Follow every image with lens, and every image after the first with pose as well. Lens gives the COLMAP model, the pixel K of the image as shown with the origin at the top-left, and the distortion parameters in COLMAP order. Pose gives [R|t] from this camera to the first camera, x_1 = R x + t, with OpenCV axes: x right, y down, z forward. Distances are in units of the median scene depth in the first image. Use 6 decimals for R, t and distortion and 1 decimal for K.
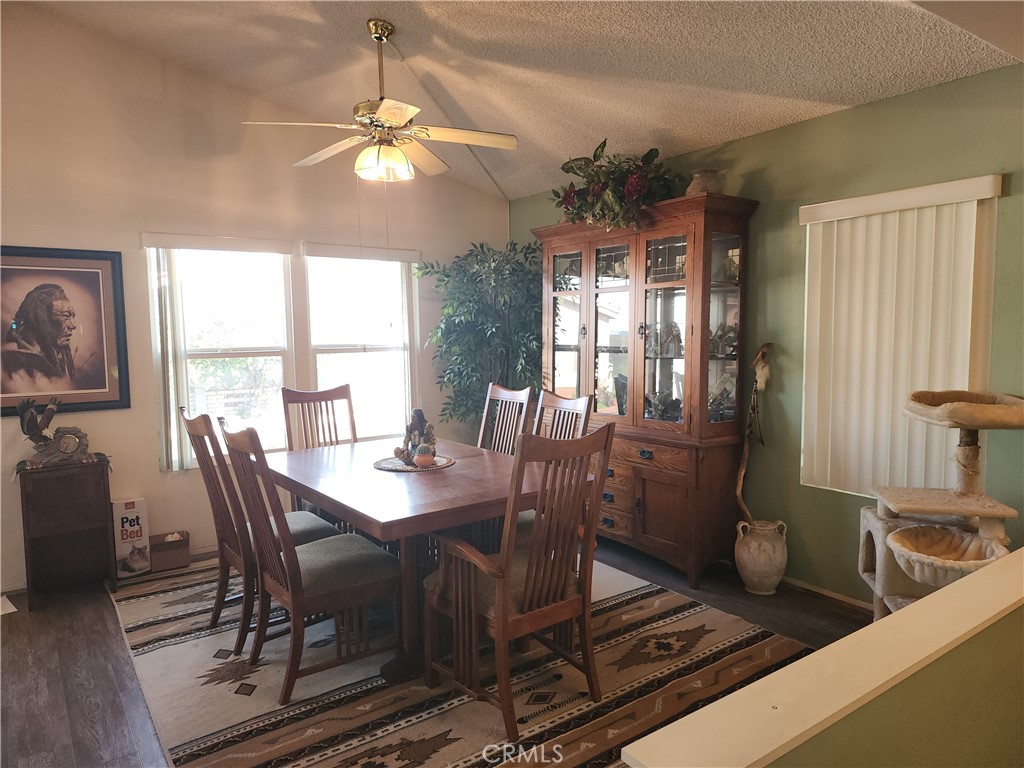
lens RADIAL K [[689.4, 0, 514.1], [0, 689.4, 379.7], [0, 0, 1]] dist [0.070582, -0.057068]
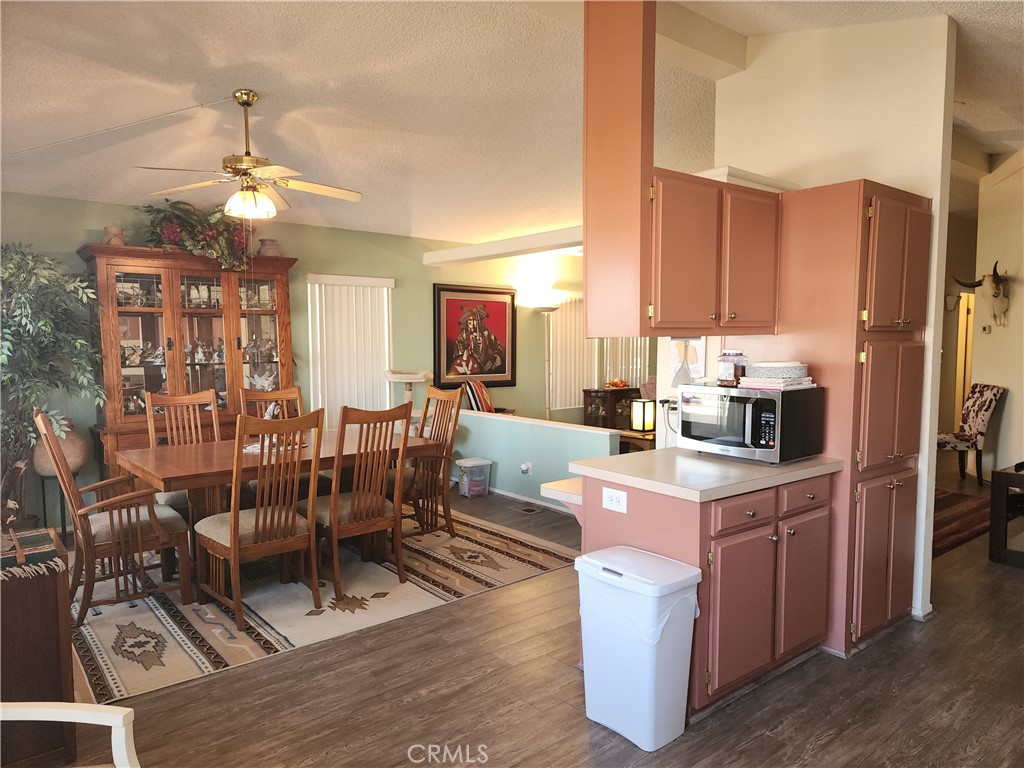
lens RADIAL K [[689.4, 0, 512.1], [0, 689.4, 389.4], [0, 0, 1]] dist [0.070582, -0.057068]
pose [[-0.047213, -0.074599, 0.996095, -1.885108], [0.067970, 0.994656, 0.077712, -0.078950], [-0.996570, 0.071373, -0.041890, 0.794030]]
